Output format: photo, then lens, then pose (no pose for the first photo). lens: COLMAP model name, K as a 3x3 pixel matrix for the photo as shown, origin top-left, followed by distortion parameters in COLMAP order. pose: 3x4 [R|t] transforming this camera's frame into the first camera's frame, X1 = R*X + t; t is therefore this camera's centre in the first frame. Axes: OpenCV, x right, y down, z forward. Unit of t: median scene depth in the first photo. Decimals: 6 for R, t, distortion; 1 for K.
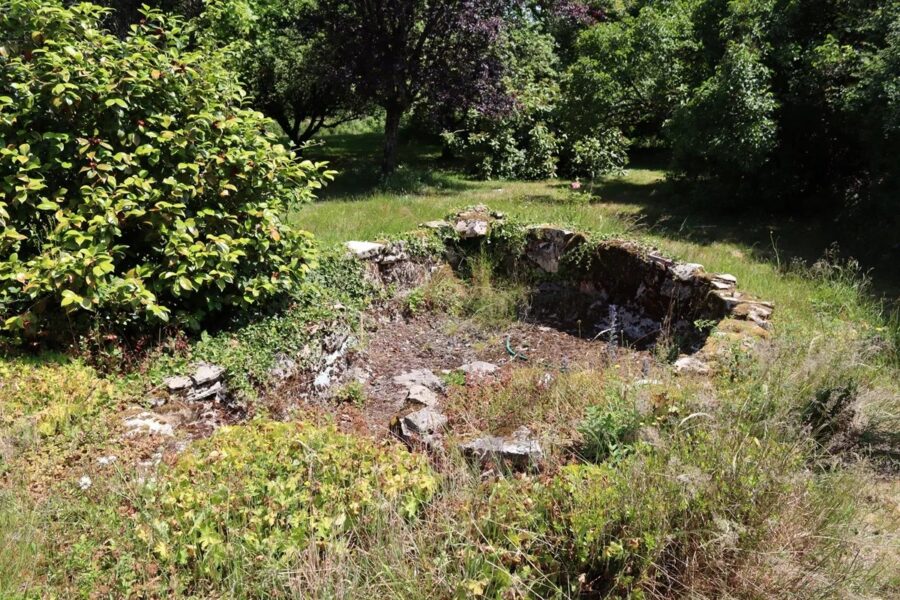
lens RADIAL K [[747.8, 0, 450.0], [0, 747.8, 300.0], [0, 0, 1]] dist [-0.164285, 0.148641]
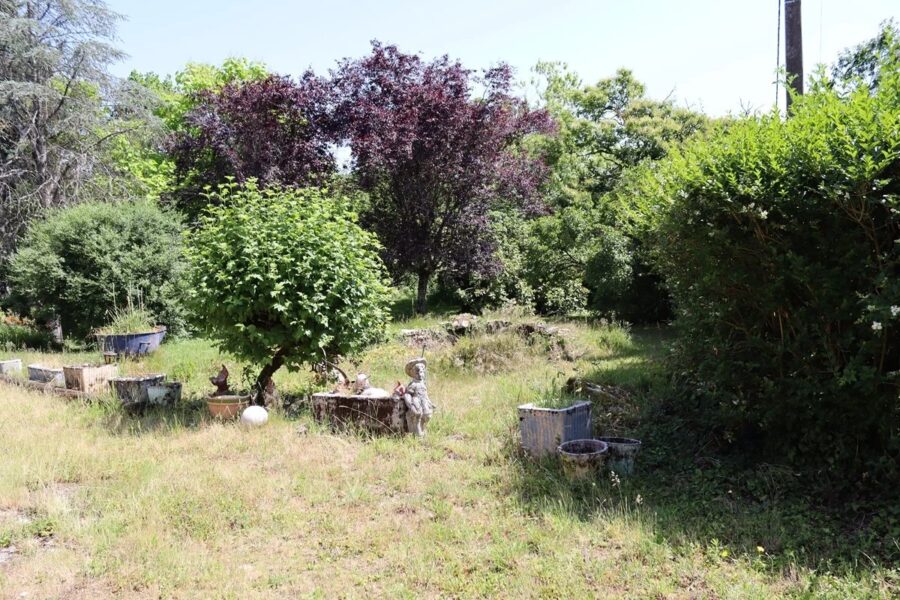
lens RADIAL K [[747.8, 0, 450.0], [0, 747.8, 300.0], [0, 0, 1]] dist [-0.164285, 0.148641]
pose [[0.998322, -0.037747, -0.043905, 0.041111], [0.026654, 0.972765, -0.230256, 0.138638], [0.051401, 0.228699, 0.972139, -0.448178]]
